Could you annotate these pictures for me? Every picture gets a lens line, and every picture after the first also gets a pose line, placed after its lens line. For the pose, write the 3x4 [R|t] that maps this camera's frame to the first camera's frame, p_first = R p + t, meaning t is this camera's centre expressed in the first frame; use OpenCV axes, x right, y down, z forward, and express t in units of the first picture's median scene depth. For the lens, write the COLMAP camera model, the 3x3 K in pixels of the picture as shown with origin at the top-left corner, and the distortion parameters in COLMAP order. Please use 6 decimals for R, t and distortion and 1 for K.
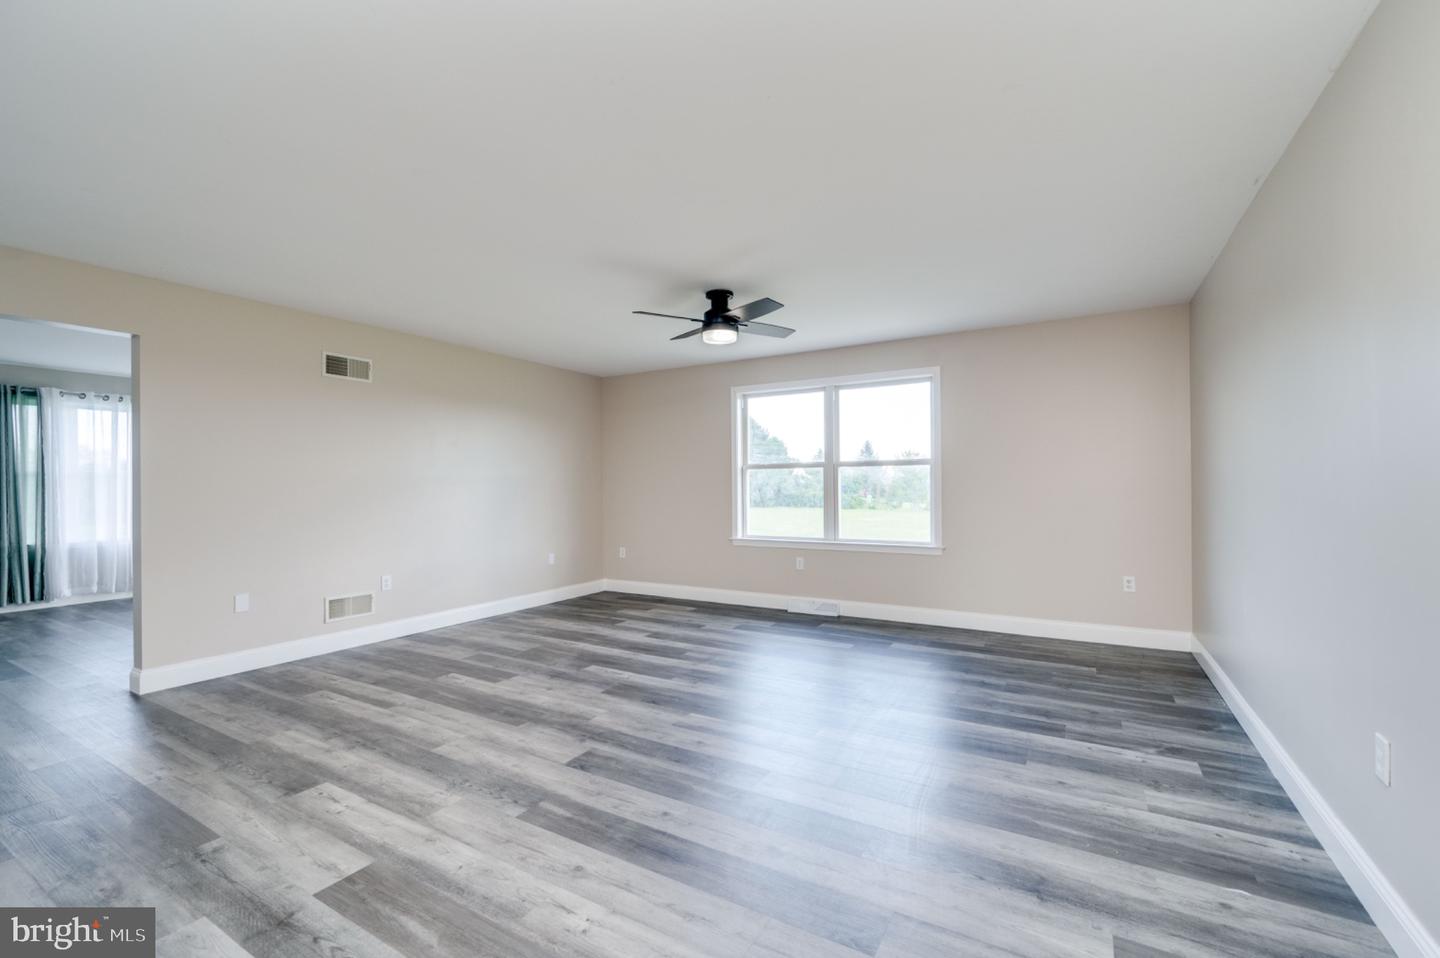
lens RADIAL K [[598.4, 0, 720.0], [0, 598.4, 479.0], [0, 0, 1]] dist [0.000479, 0.000165]
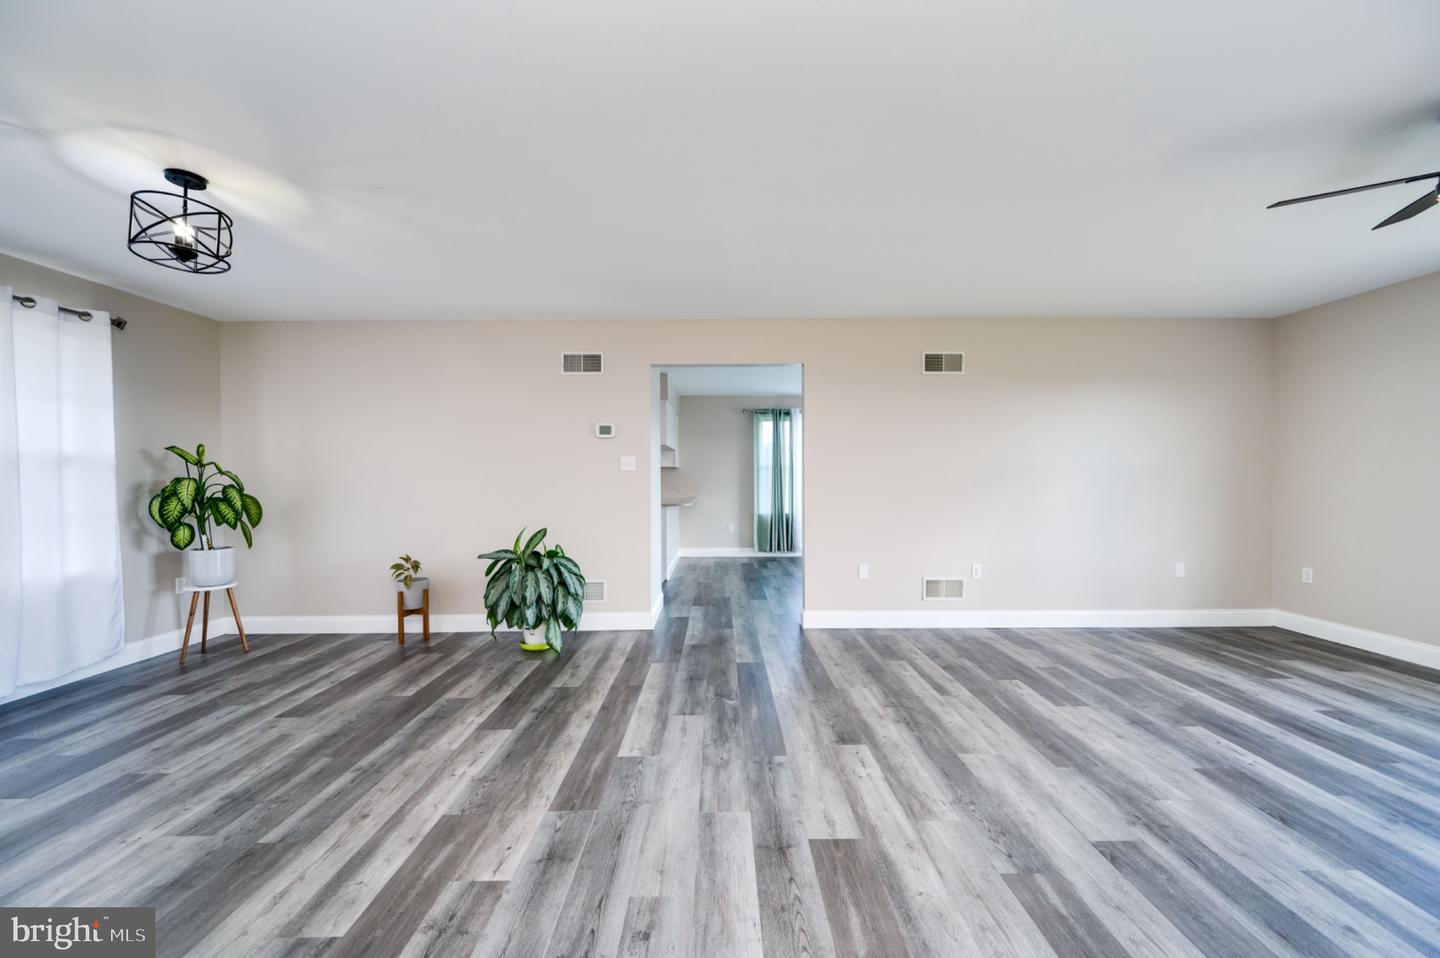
lens RADIAL K [[598.4, 0, 720.0], [0, 598.4, 479.0], [0, 0, 1]] dist [0.000479, 0.000165]
pose [[0.521738, 0.006692, -0.853080, 0.112206], [0.010204, 0.999849, 0.014084, -0.000007], [0.853045, -0.016053, 0.521591, 0.167735]]
